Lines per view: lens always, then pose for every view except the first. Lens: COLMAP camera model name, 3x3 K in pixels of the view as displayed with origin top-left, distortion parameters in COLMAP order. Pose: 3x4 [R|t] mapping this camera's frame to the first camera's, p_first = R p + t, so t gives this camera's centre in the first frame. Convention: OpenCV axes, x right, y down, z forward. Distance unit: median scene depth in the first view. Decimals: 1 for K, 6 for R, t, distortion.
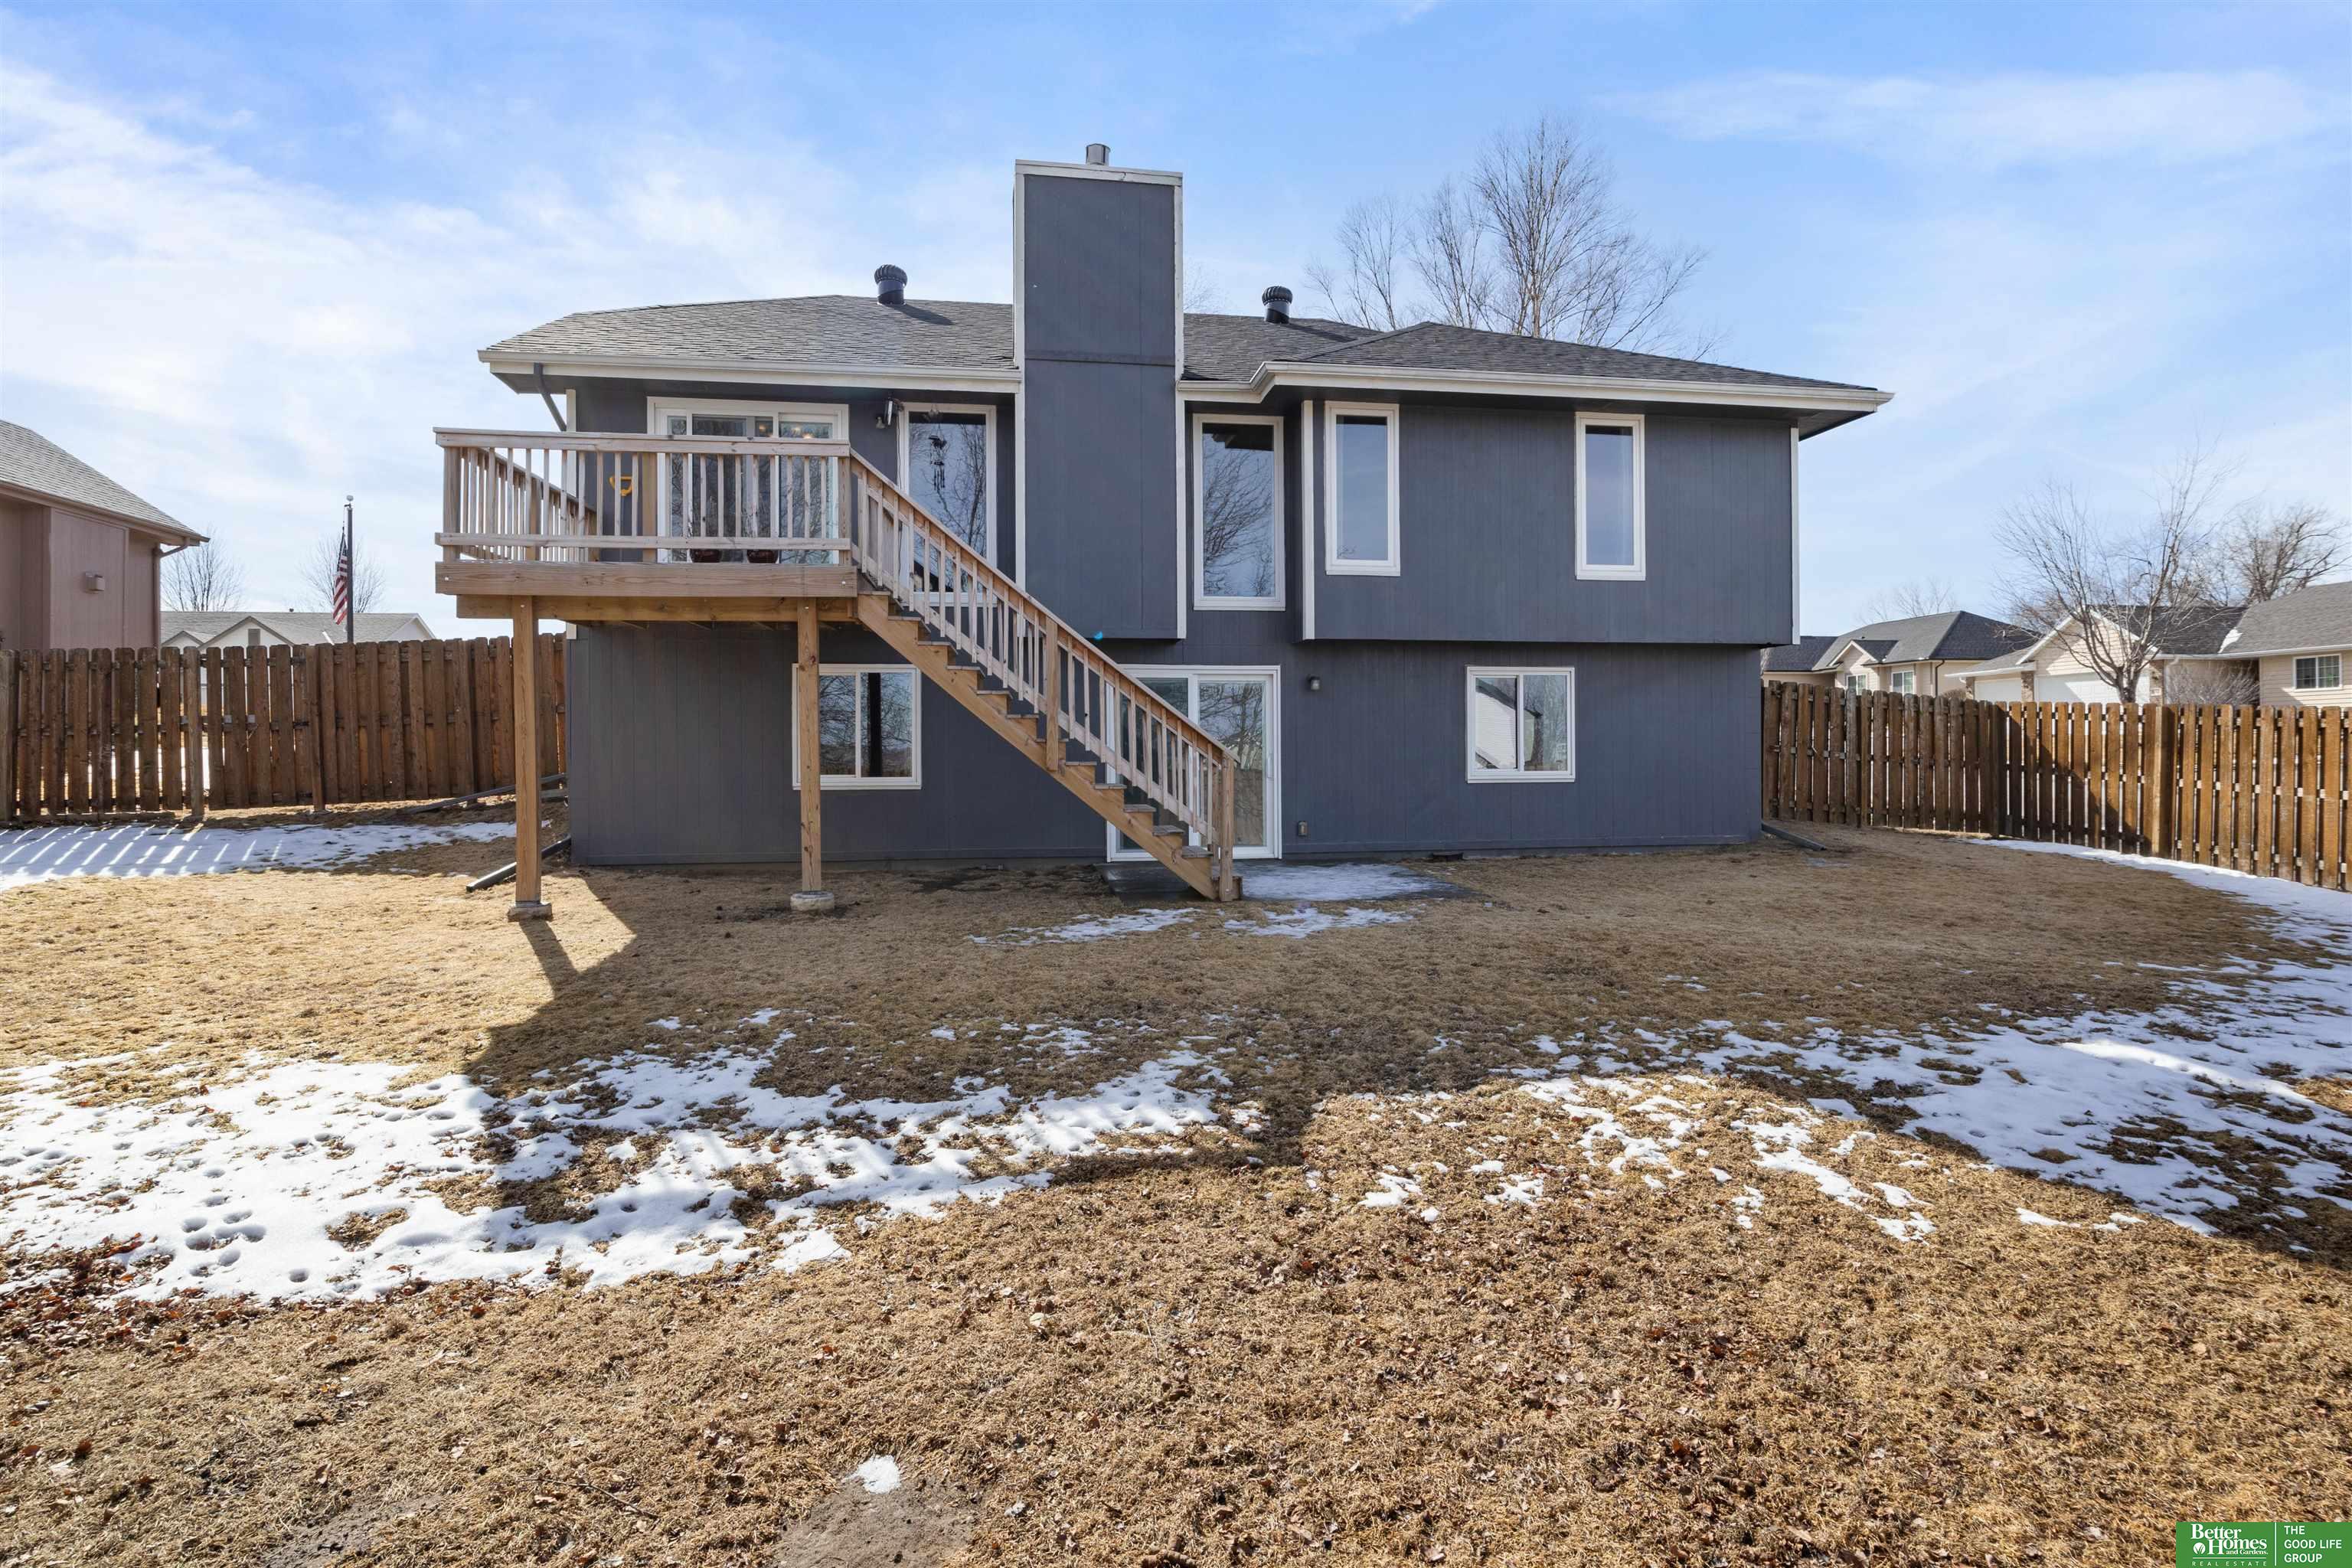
lens RADIAL K [[1254.7, 0, 1177.9], [0, 1254.7, 745.4], [0, 0, 1]] dist [-0.025627, 0.000010]
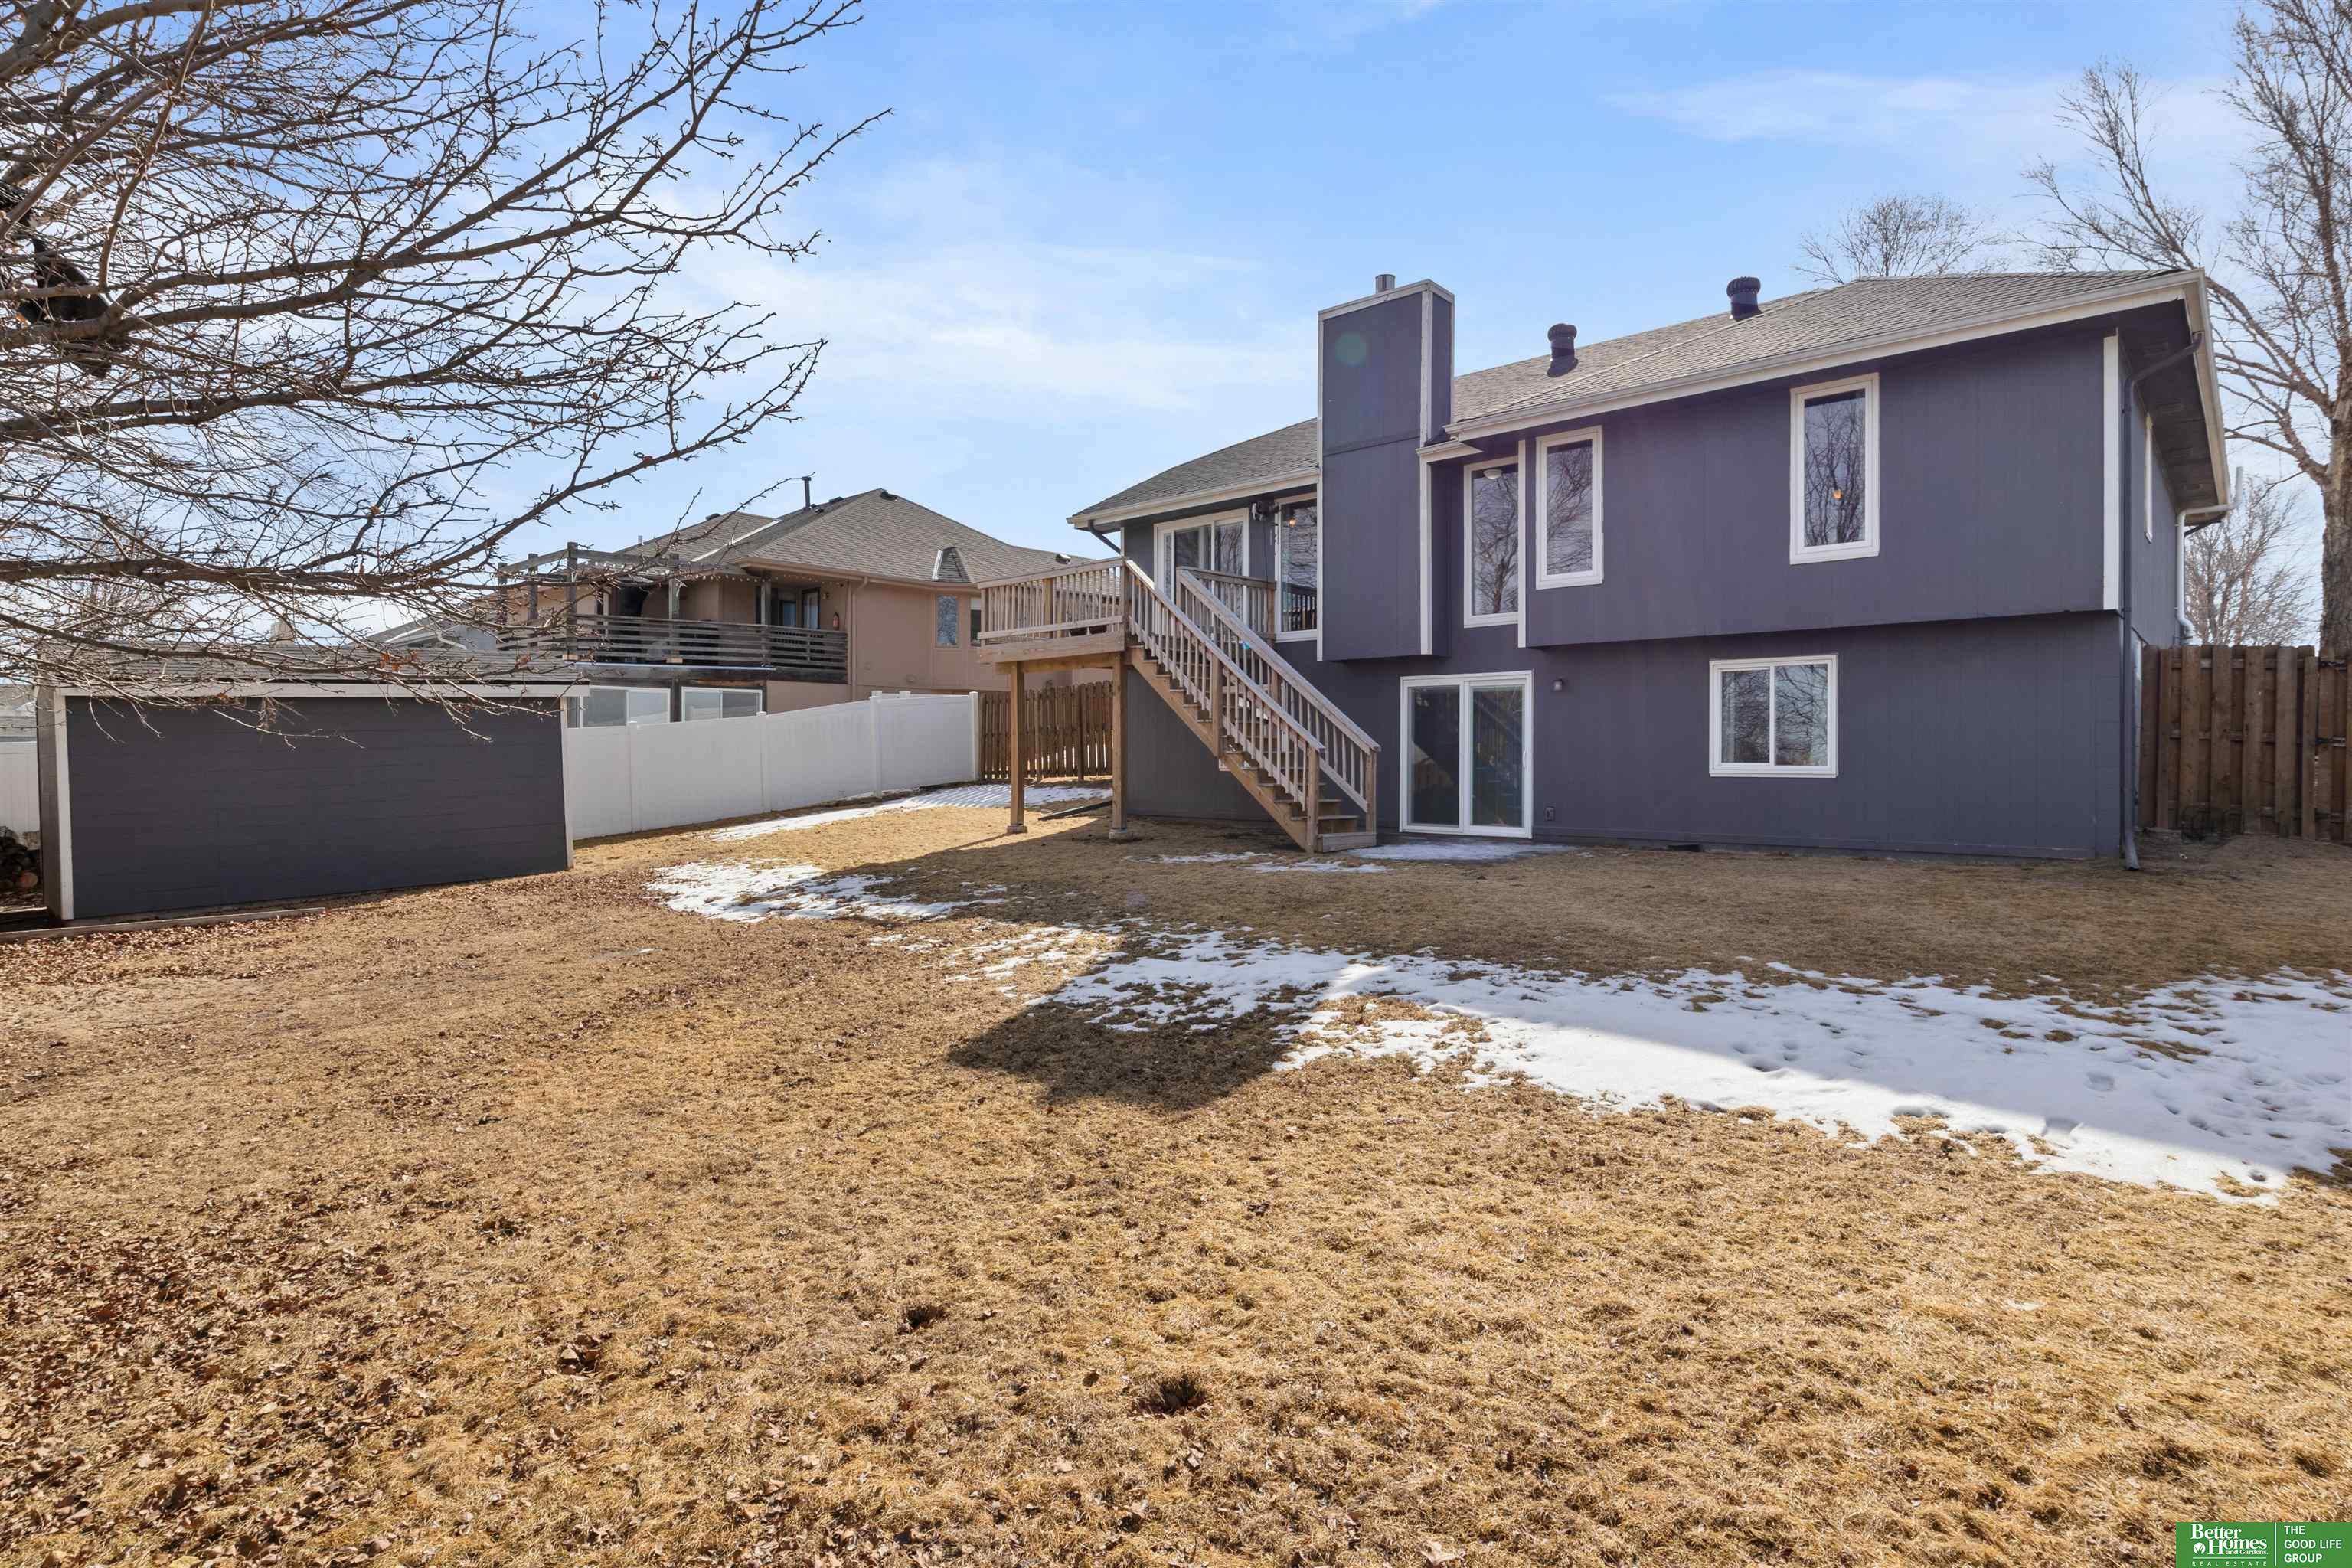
lens RADIAL K [[1179.3, 0, 1184.6], [0, 1179.3, 754.1], [0, 0, 1]] dist [-0.007774, 0.000065]
pose [[0.603925, 0.011243, -0.796962, 0.755240], [0.003352, 0.999856, 0.016646, -0.005253], [0.797034, -0.012724, 0.603800, 0.088887]]
